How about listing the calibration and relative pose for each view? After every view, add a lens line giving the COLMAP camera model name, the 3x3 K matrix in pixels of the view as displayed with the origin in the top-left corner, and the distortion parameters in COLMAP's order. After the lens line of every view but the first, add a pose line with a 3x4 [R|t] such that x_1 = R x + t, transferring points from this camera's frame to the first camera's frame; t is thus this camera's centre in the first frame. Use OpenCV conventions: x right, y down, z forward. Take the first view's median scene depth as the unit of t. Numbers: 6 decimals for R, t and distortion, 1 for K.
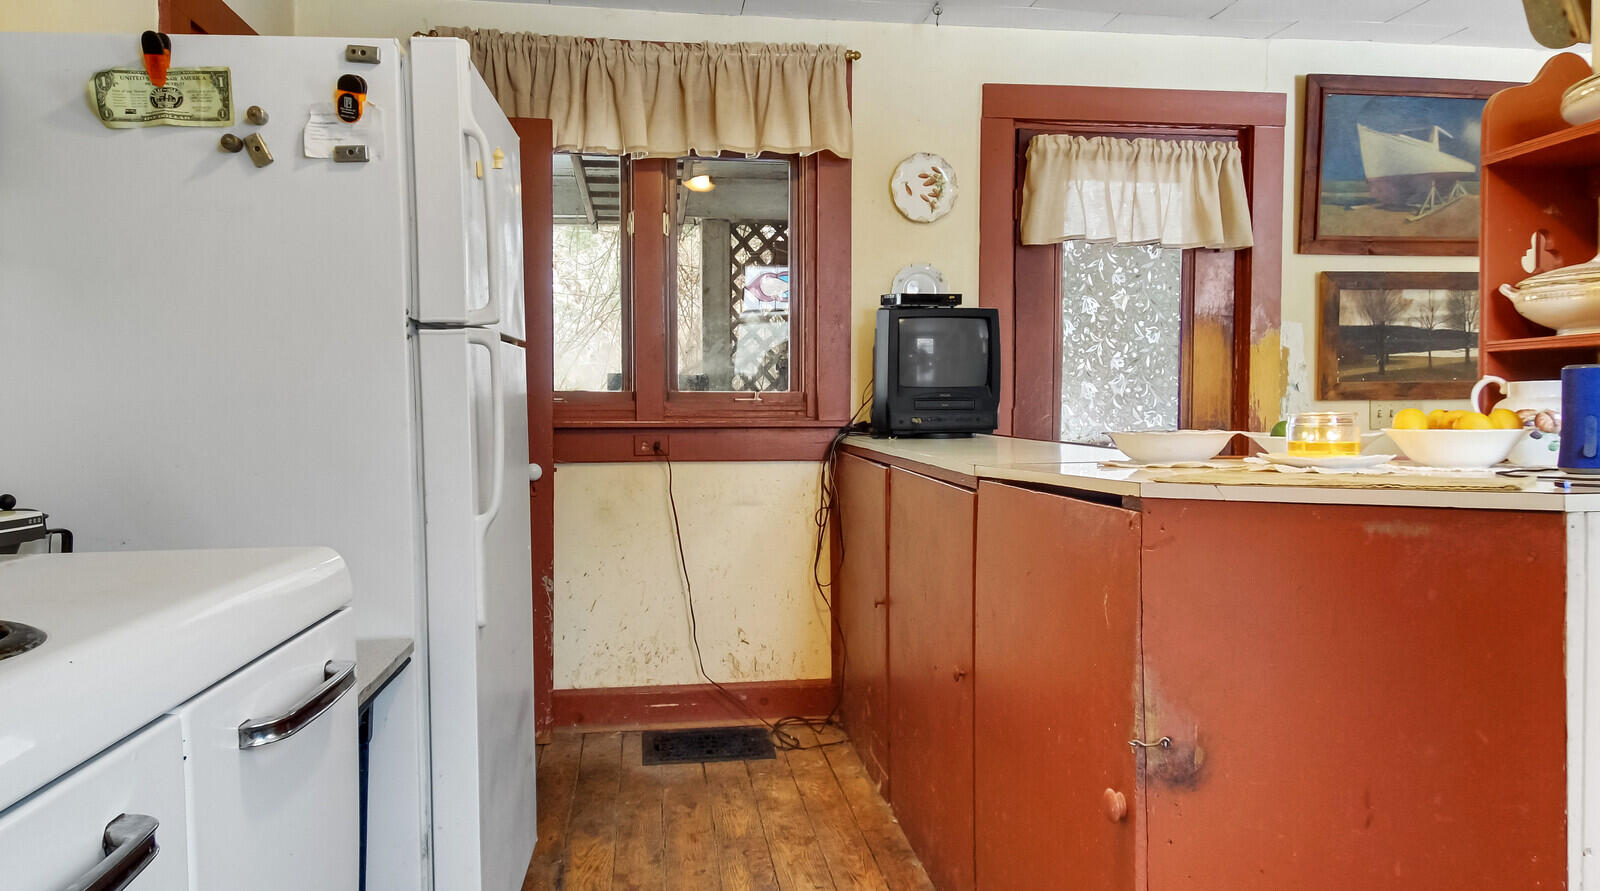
lens RADIAL K [[1105.9, 0, 802.1], [0, 1105.9, 412.3], [0, 0, 1]] dist [0.030753, -0.017652]
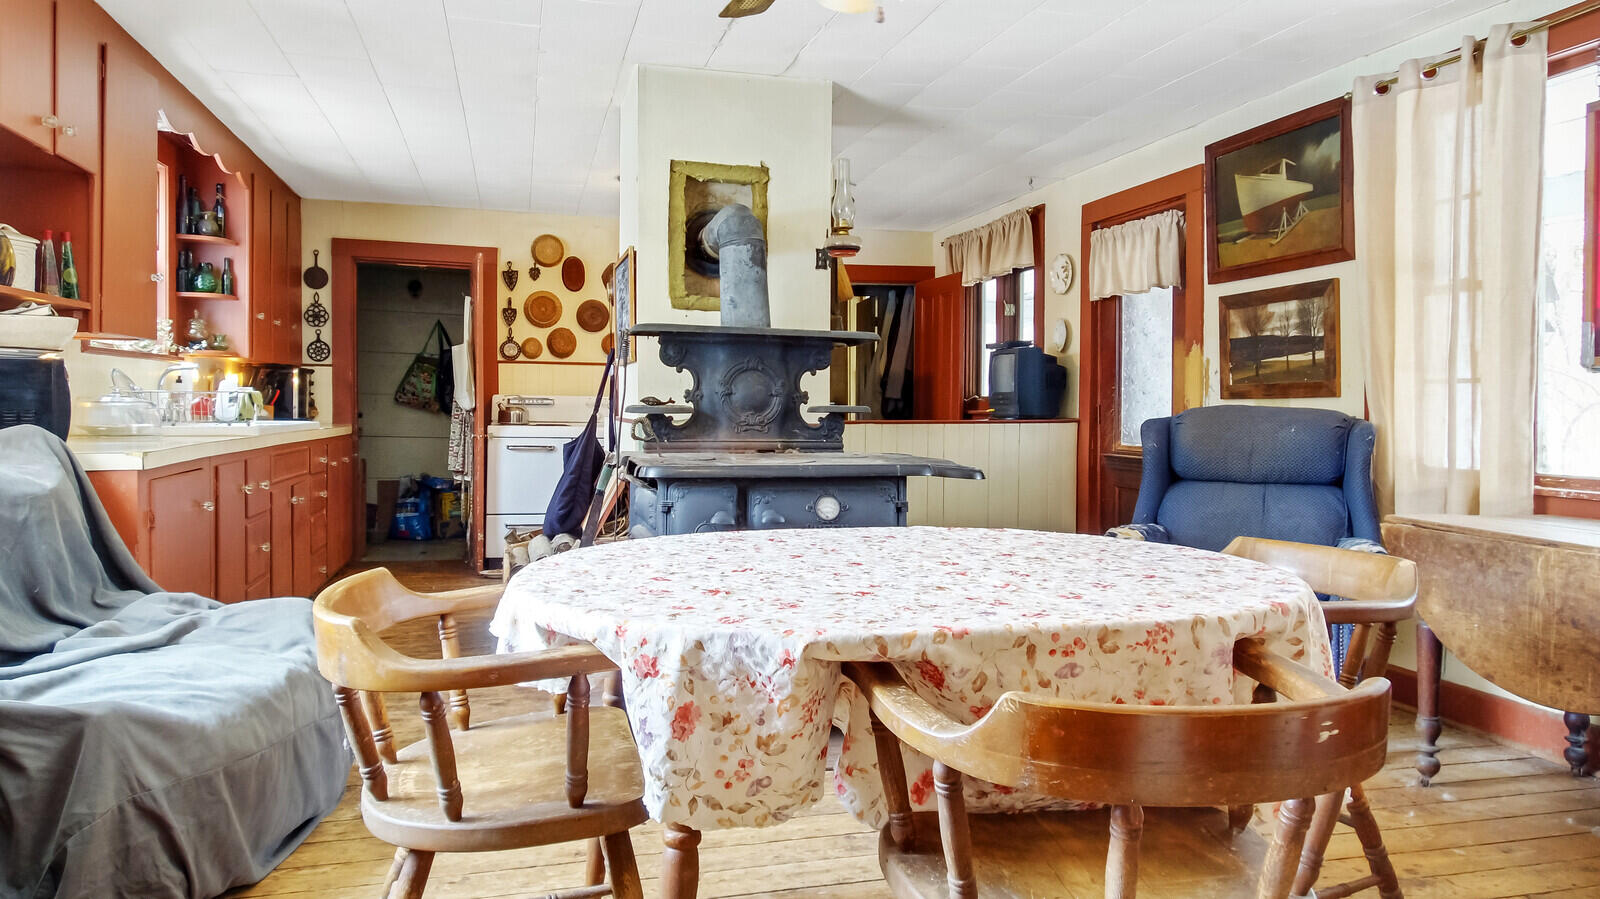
lens RADIAL K [[1104.9, 0, 791.7], [0, 1104.9, 436.3], [0, 0, 1]] dist [0.063181, -0.067342]
pose [[0.127322, 0.027429, -0.991482, 1.659543], [-0.015916, 0.999545, 0.025609, 0.006367], [0.991734, 0.012519, 0.127700, 0.360201]]
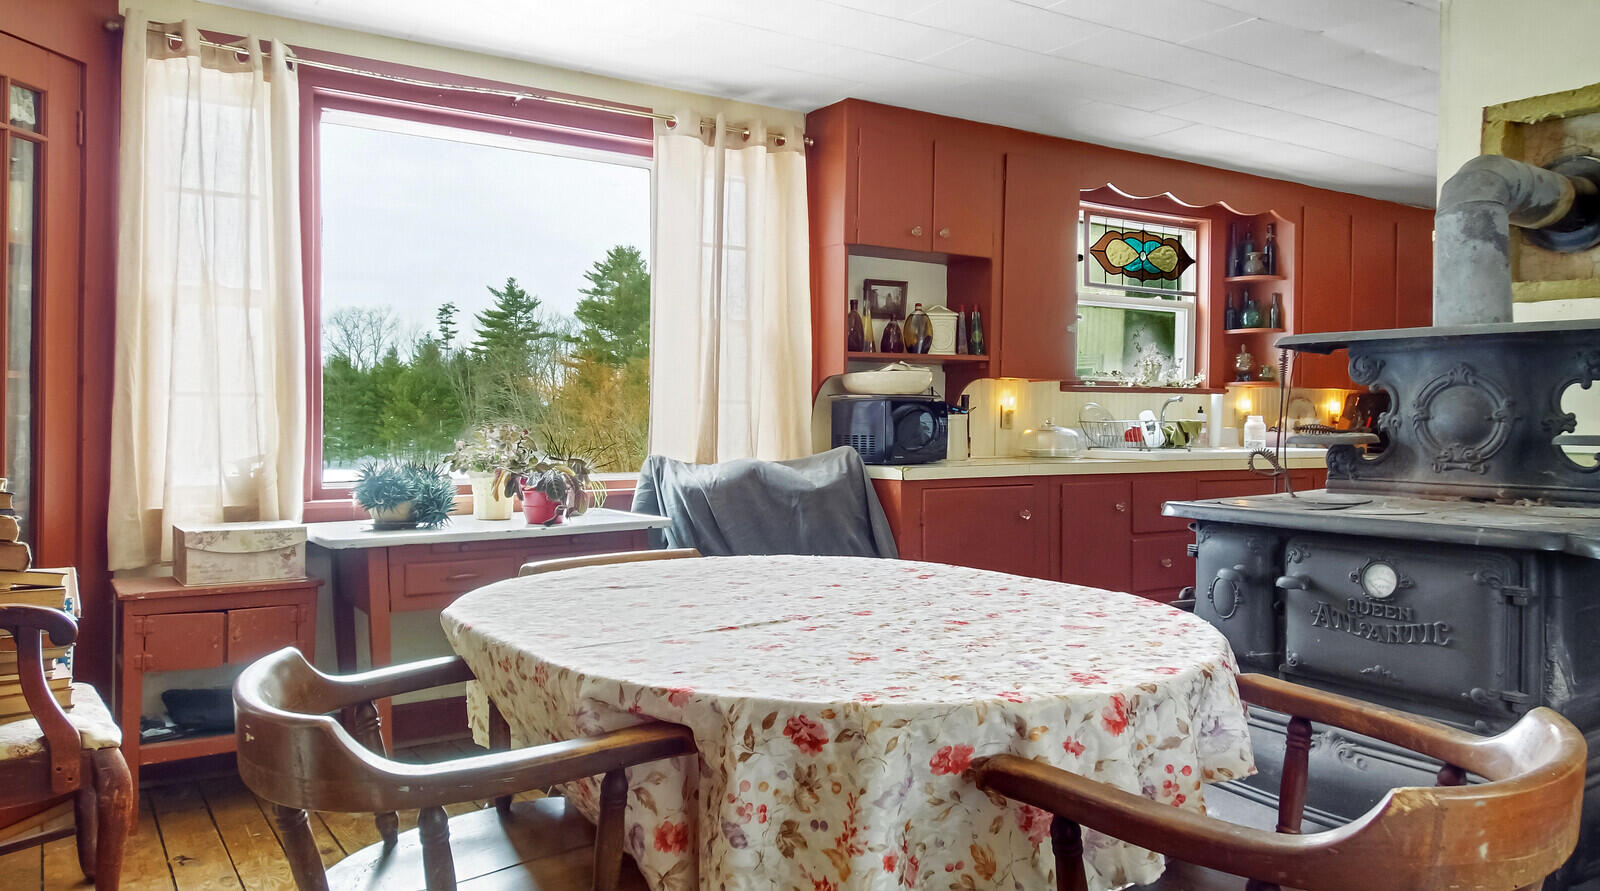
lens RADIAL K [[1105.9, 0, 793.5], [0, 1105.9, 443.1], [0, 0, 1]] dist [0.030753, -0.017652]
pose [[-0.907602, 0.003351, -0.419818, 1.365237], [-0.008490, 0.999617, 0.026335, -0.005022], [0.419746, 0.027466, -0.907226, 0.919317]]
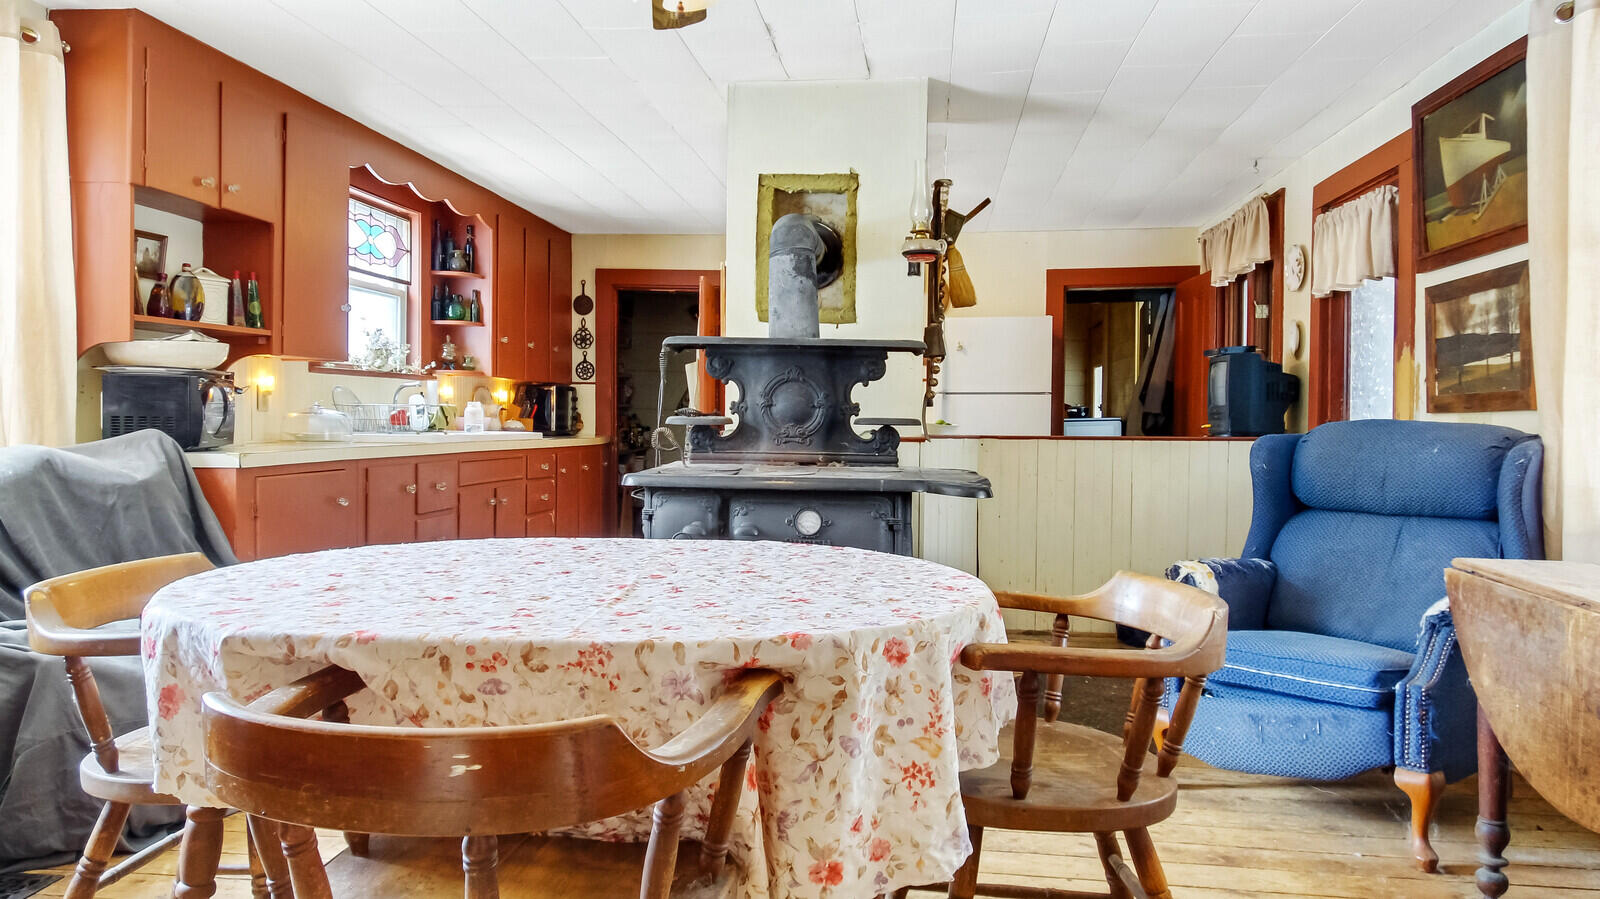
lens RADIAL K [[1104.9, 0, 789.9], [0, 1104.9, 452.5], [0, 0, 1]] dist [0.063181, -0.067342]
pose [[-0.246495, 0.025126, -0.968818, 1.621050], [-0.020978, 0.999291, 0.031254, 0.005335], [0.968917, 0.028028, -0.245793, 0.687263]]
